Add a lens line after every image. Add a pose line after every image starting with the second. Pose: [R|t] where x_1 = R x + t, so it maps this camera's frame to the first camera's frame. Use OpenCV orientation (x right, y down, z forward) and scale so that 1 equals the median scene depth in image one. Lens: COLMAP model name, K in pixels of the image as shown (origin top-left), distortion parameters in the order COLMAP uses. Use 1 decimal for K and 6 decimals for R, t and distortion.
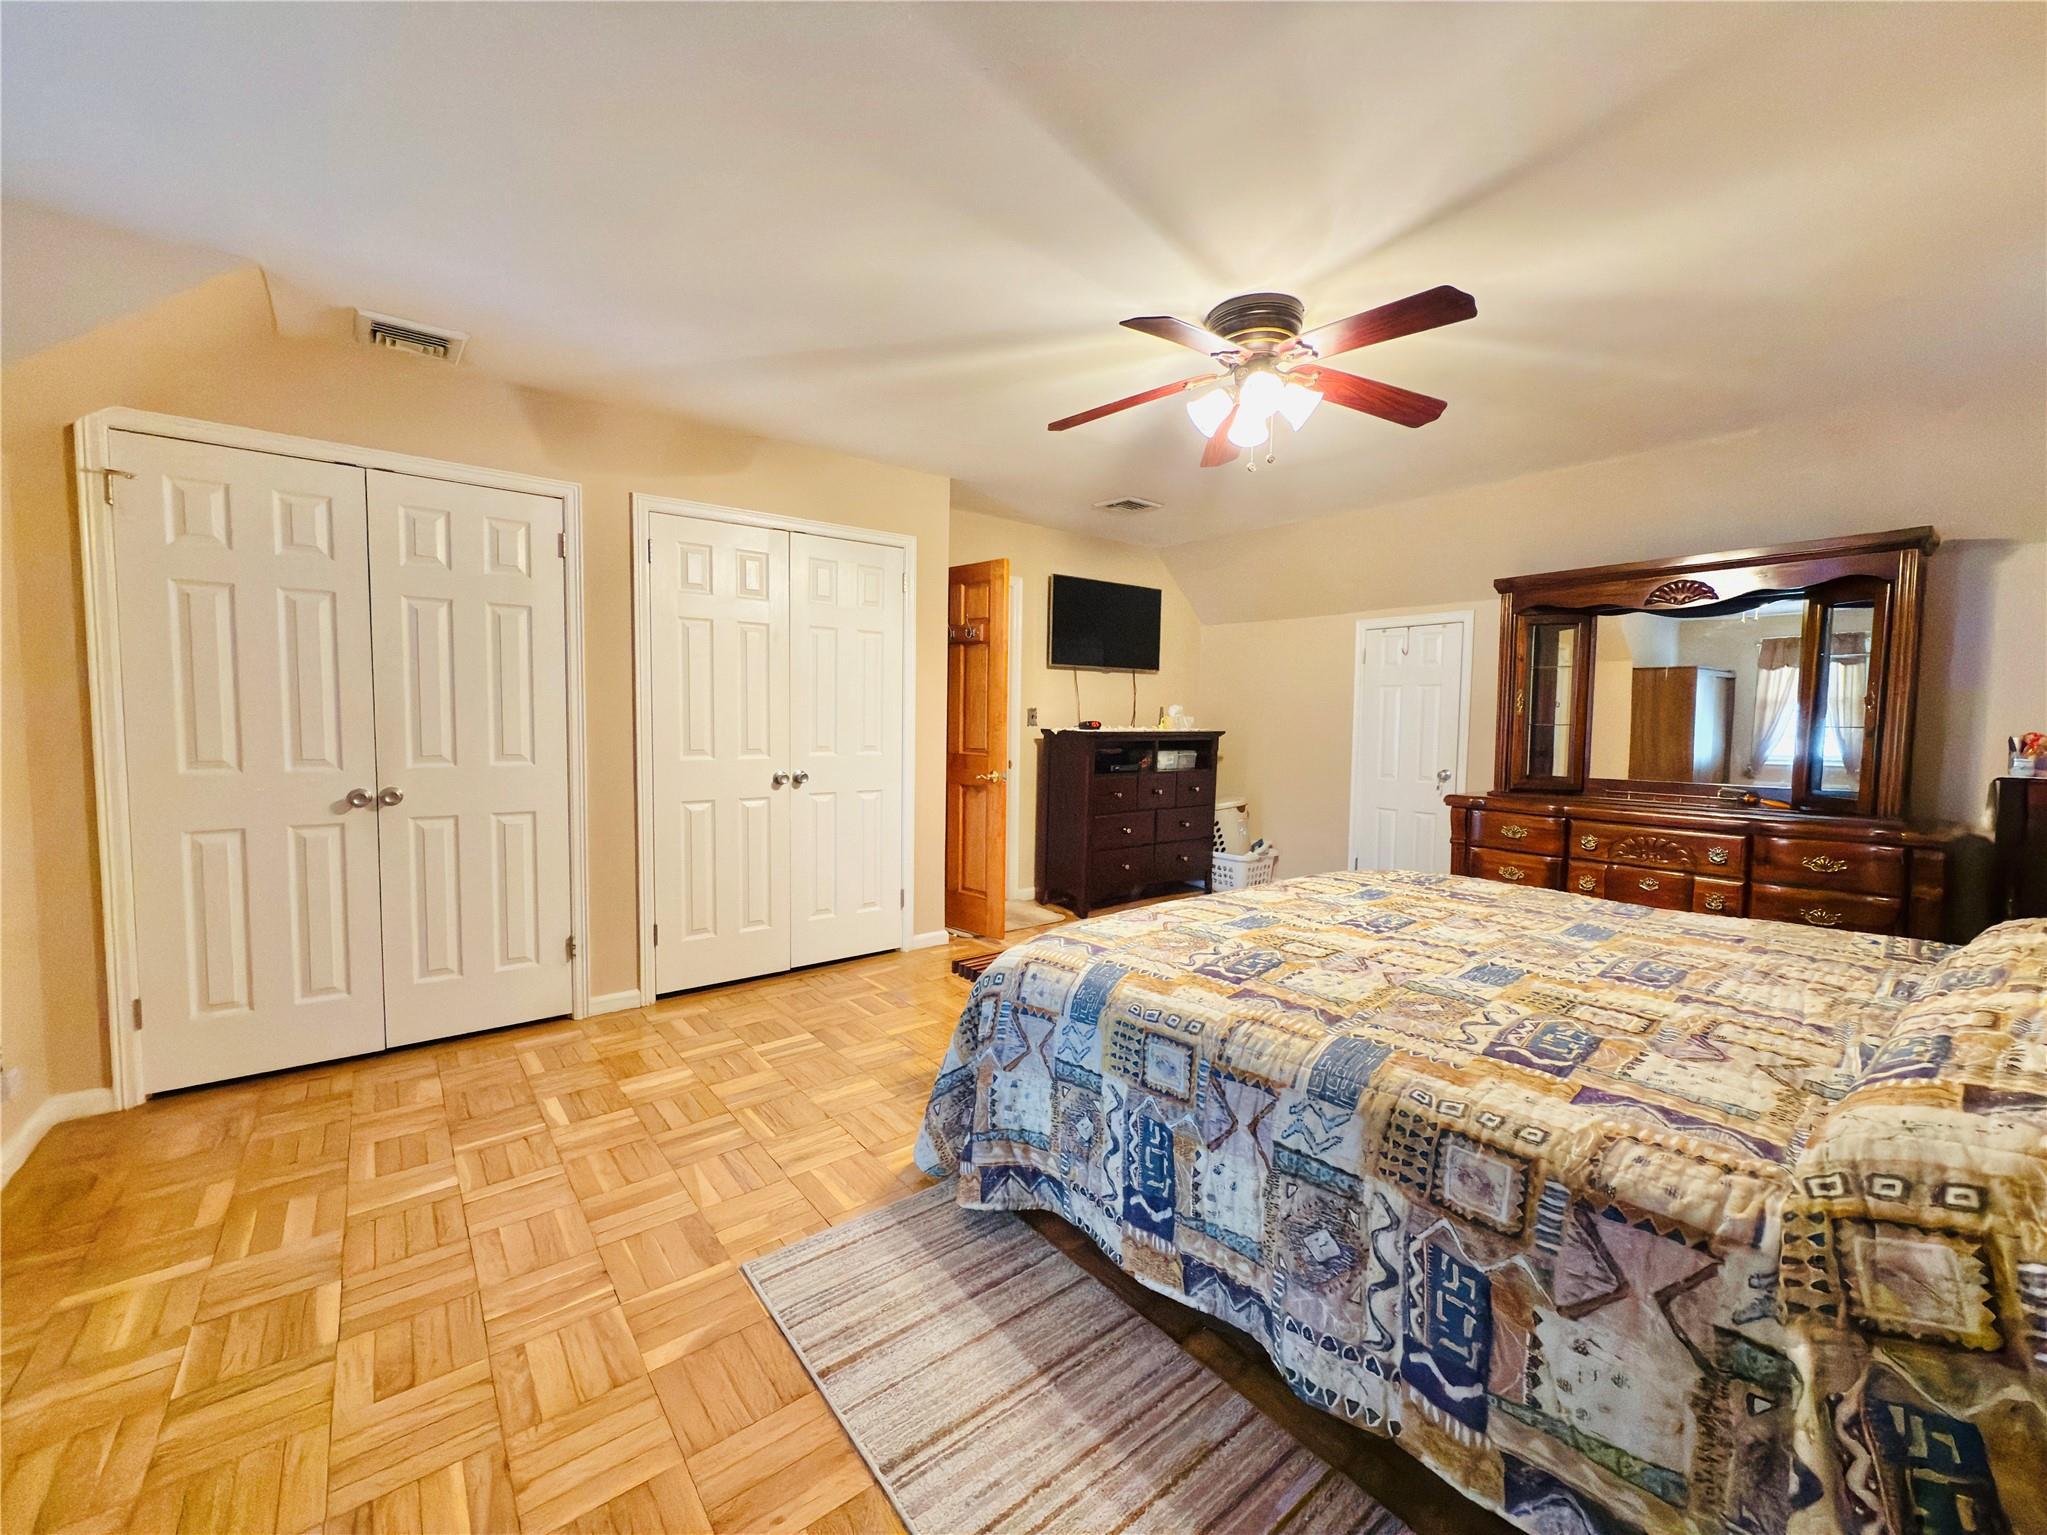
lens RADIAL K [[814.5, 0, 1030.6], [0, 814.5, 770.3], [0, 0, 1]] dist [0.000349, 0.000066]
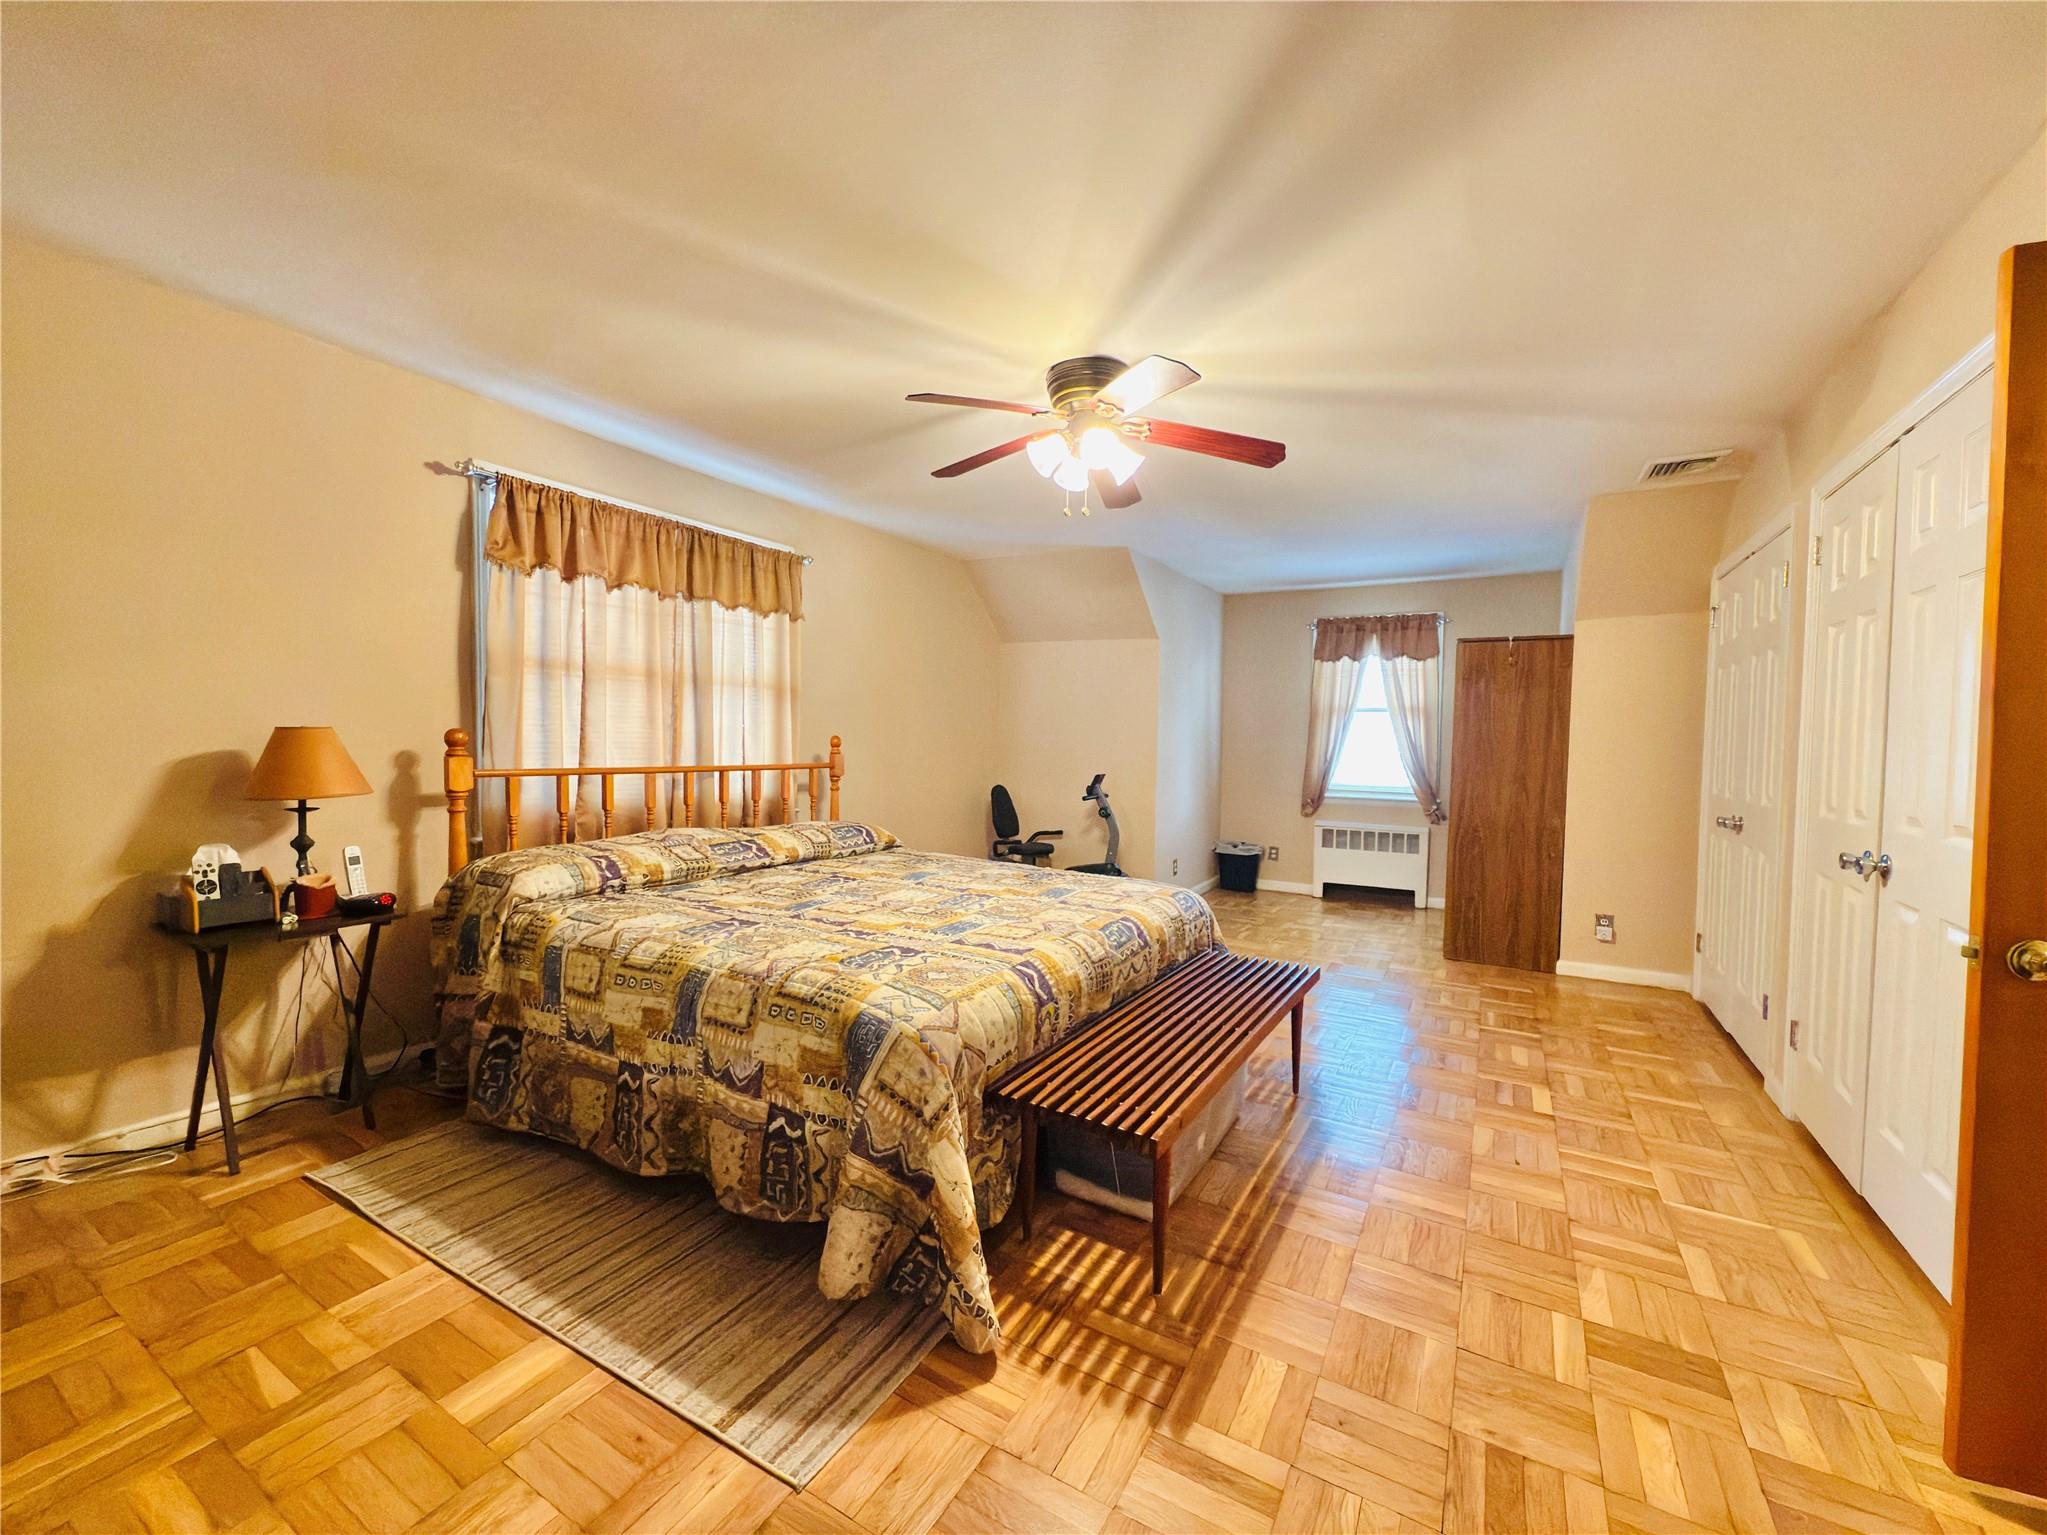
lens RADIAL K [[814.5, 0, 1030.6], [0, 814.5, 770.3], [0, 0, 1]] dist [0.000349, 0.000066]
pose [[-0.933577, -0.008279, -0.358281, 0.719724], [-0.045094, 0.994501, 0.094523, -0.137479], [0.355528, 0.104400, -0.928817, 1.953436]]
